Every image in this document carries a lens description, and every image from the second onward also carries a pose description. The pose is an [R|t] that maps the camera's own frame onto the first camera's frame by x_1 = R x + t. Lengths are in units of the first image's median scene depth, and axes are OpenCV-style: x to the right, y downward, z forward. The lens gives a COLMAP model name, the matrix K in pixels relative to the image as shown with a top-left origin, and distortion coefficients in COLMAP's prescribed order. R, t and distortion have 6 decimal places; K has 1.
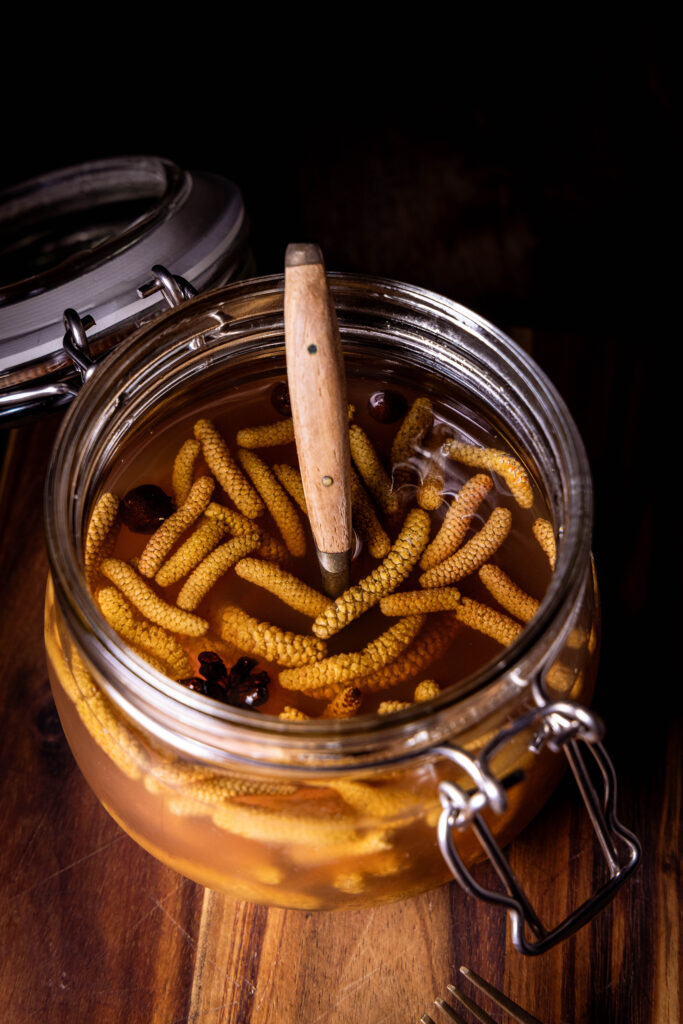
lens RADIAL K [[1953.8, 0, 337.1], [0, 1953.8, 514.3], [0, 0, 1]] dist [-0.091849, 0.000000]
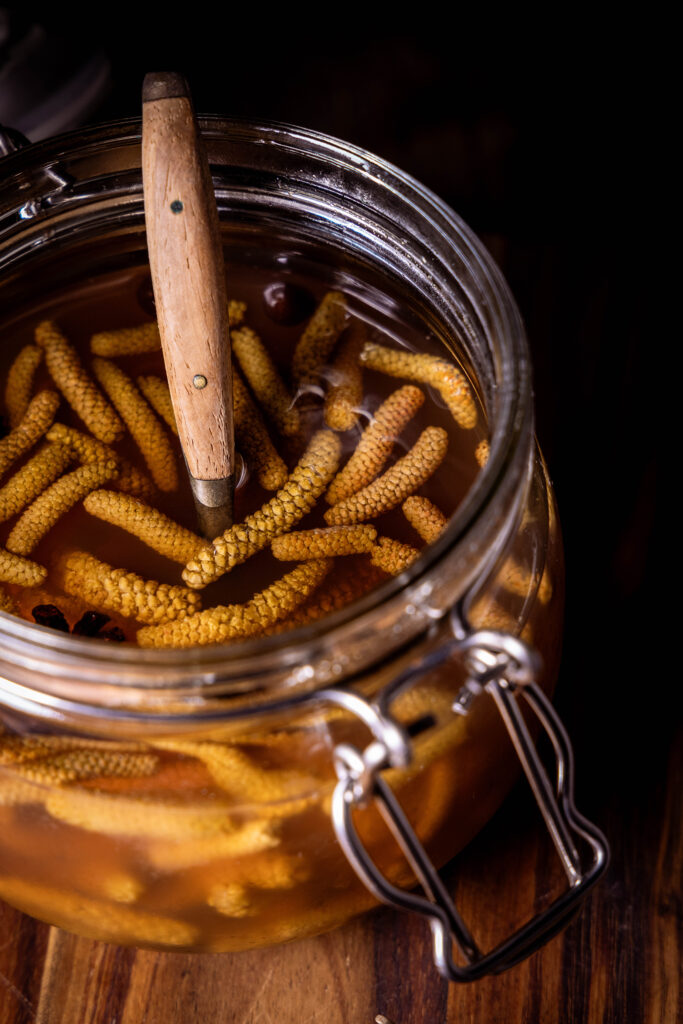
lens RADIAL K [[3031.1, 0, 343.9], [0, 3031.1, 510.8], [0, 0, 1]] dist [-0.075390, 0.000000]
pose [[0.999905, -0.007590, -0.011482, 0.063642], [0.006697, 0.997093, -0.075896, 0.121899], [0.012024, 0.075812, 0.997050, -0.183629]]
